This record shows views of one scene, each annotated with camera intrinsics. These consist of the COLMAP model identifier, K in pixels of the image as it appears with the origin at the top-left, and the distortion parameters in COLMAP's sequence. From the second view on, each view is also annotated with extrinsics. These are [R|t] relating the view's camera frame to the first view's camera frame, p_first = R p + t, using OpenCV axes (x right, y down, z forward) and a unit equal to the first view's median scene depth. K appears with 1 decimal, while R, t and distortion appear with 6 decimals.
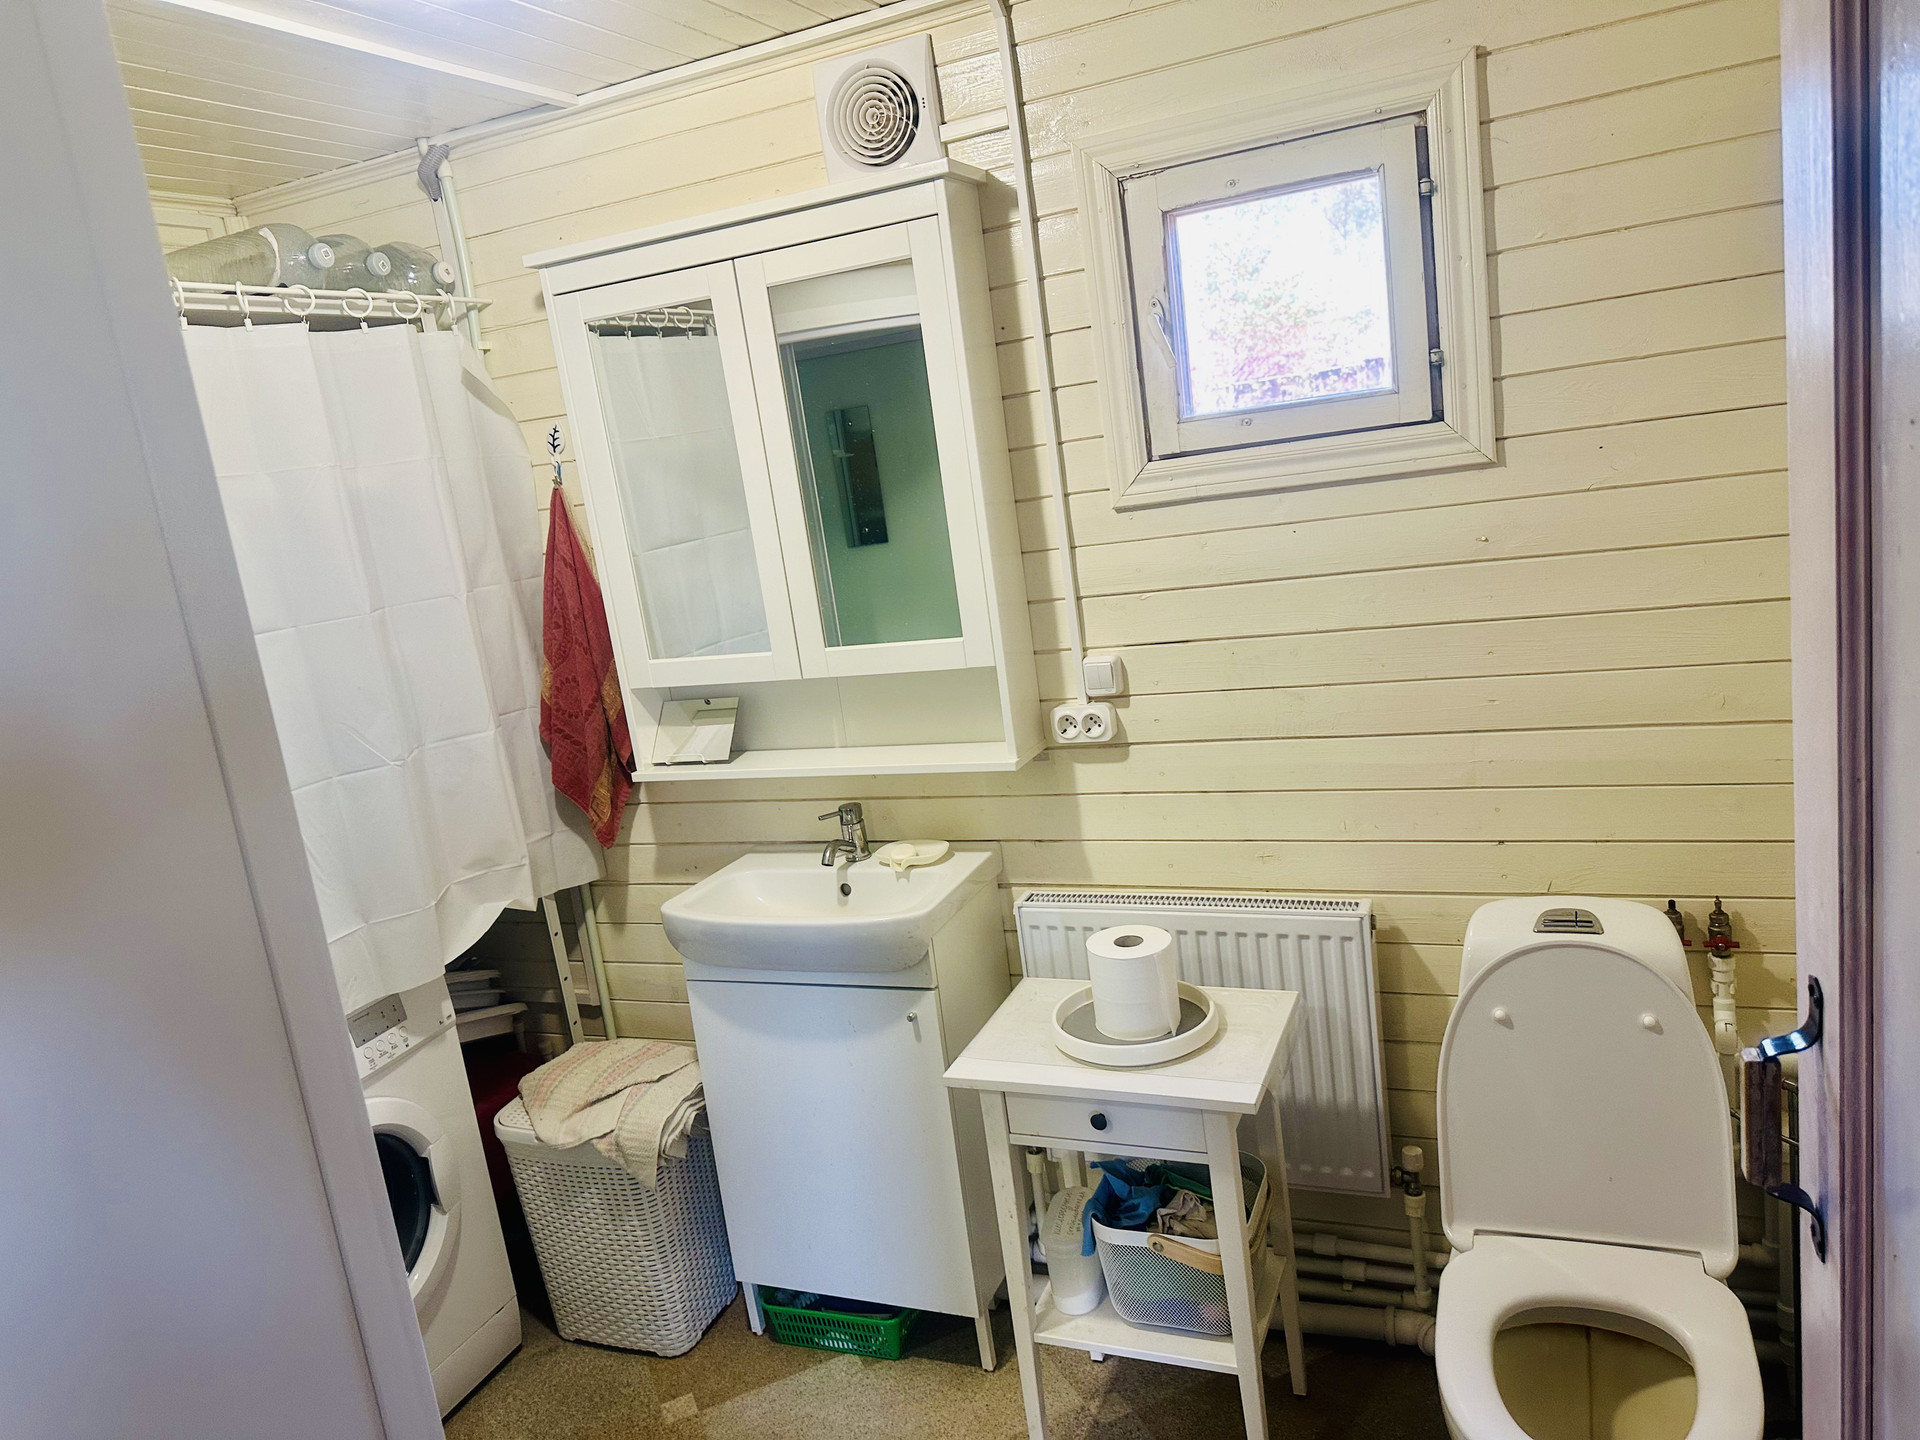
lens RADIAL K [[1350.8, 0, 964.2], [0, 1350.8, 717.7], [0, 0, 1]] dist [0.079882, -0.075120]
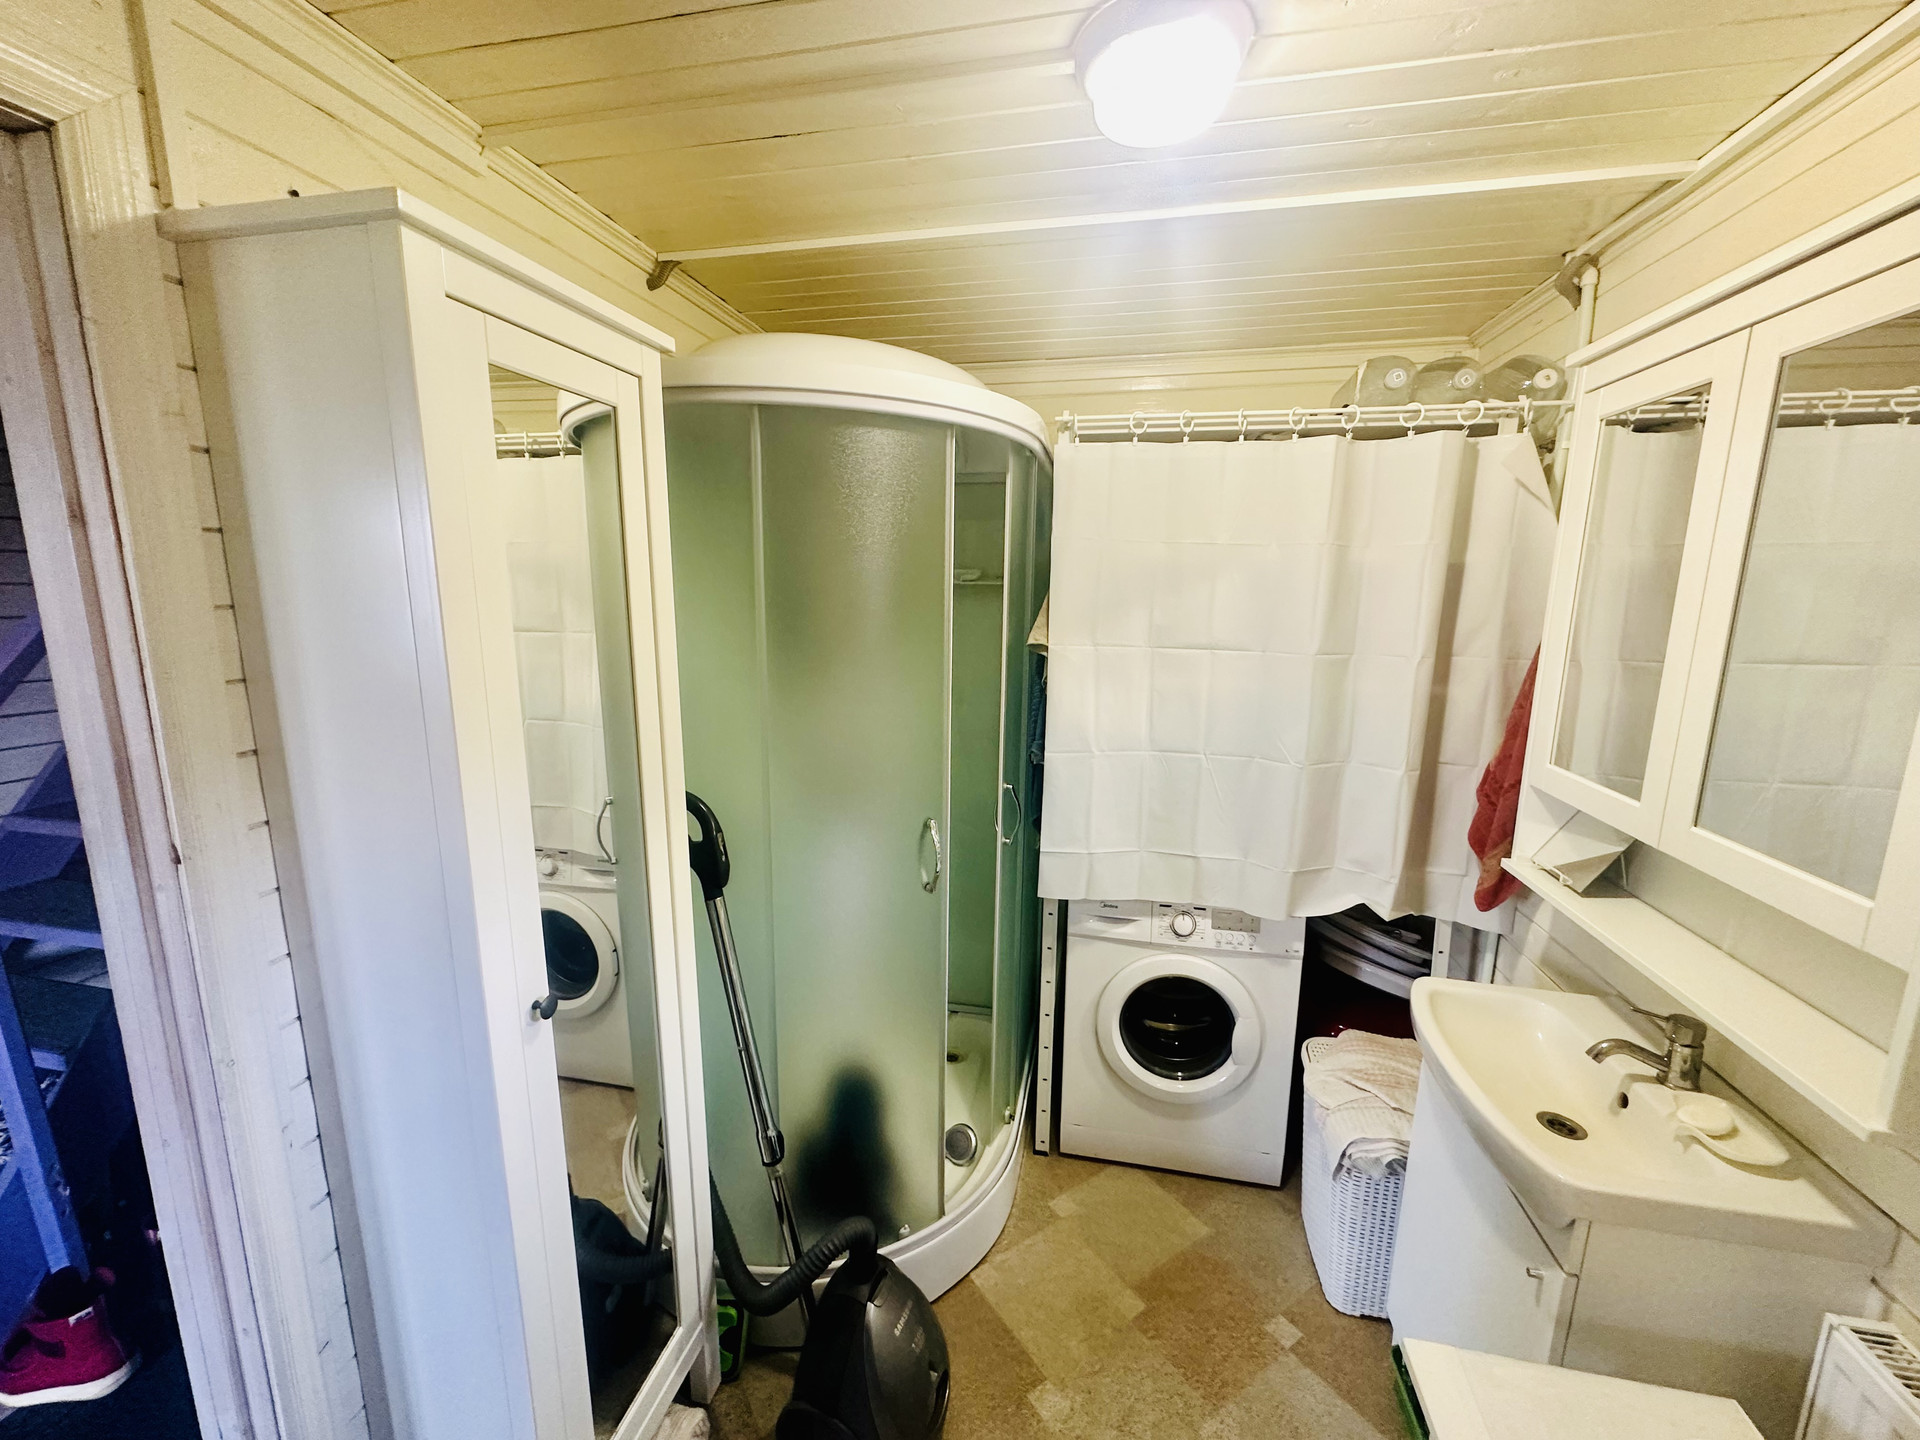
lens RADIAL K [[763.4, 0, 961.0], [0, 763.4, 725.2], [0, 0, 1]] dist [0.002369, -0.000455]
pose [[0.202243, 0.317400, -0.926475, 0.199023], [-0.234631, 0.934176, 0.268819, -0.124037], [0.950813, 0.163013, 0.263403, 0.455092]]
